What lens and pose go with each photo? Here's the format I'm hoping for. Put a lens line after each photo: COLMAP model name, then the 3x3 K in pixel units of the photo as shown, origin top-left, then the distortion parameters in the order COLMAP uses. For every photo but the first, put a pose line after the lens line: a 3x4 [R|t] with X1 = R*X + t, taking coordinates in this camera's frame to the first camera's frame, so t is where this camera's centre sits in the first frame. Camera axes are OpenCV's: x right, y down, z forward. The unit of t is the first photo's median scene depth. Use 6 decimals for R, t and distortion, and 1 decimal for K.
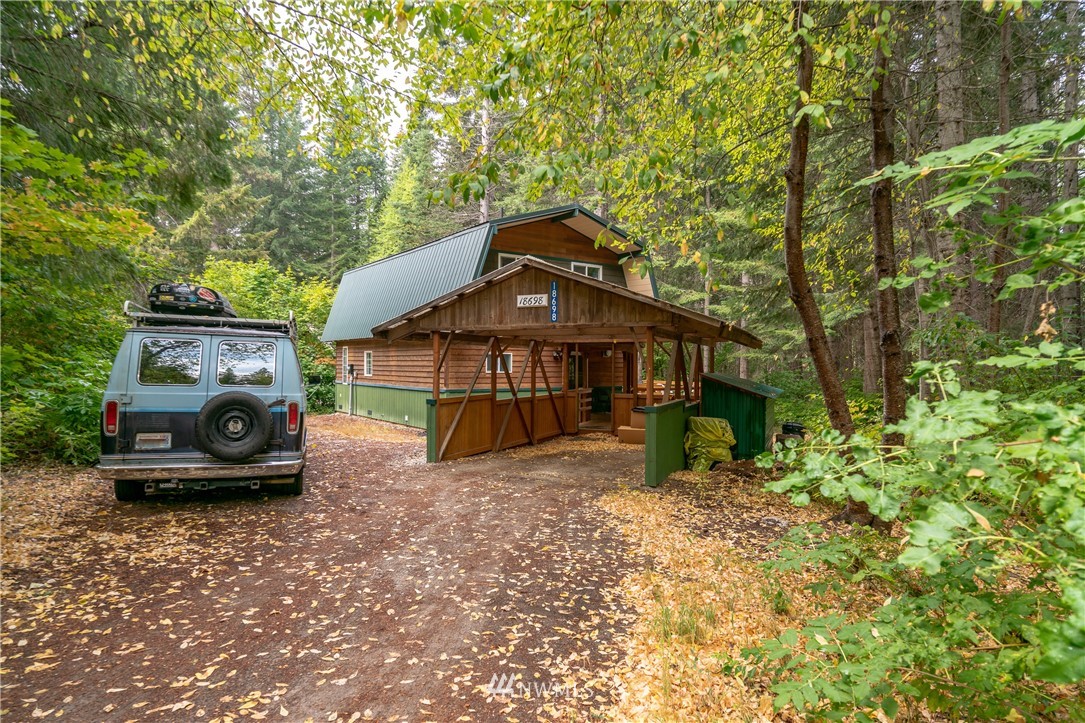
lens RADIAL K [[639.6, 0, 541.6], [0, 639.6, 366.5], [0, 0, 1]] dist [-0.000718, 0.005606]
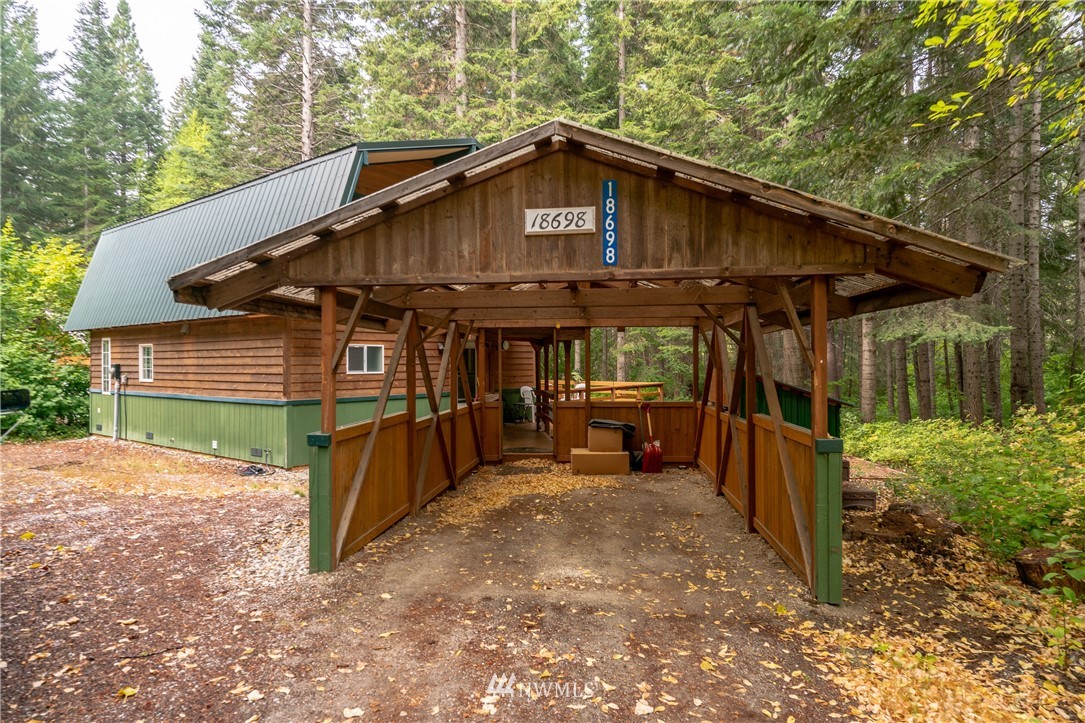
lens RADIAL K [[639.6, 0, 546.4], [0, 639.6, 364.7], [0, 0, 1]] dist [-0.000718, 0.005606]
pose [[0.954657, -0.011222, 0.297497, -0.068755], [0.011275, 0.999935, 0.001538, 0.001016], [-0.297495, 0.001886, 0.954721, 0.230360]]
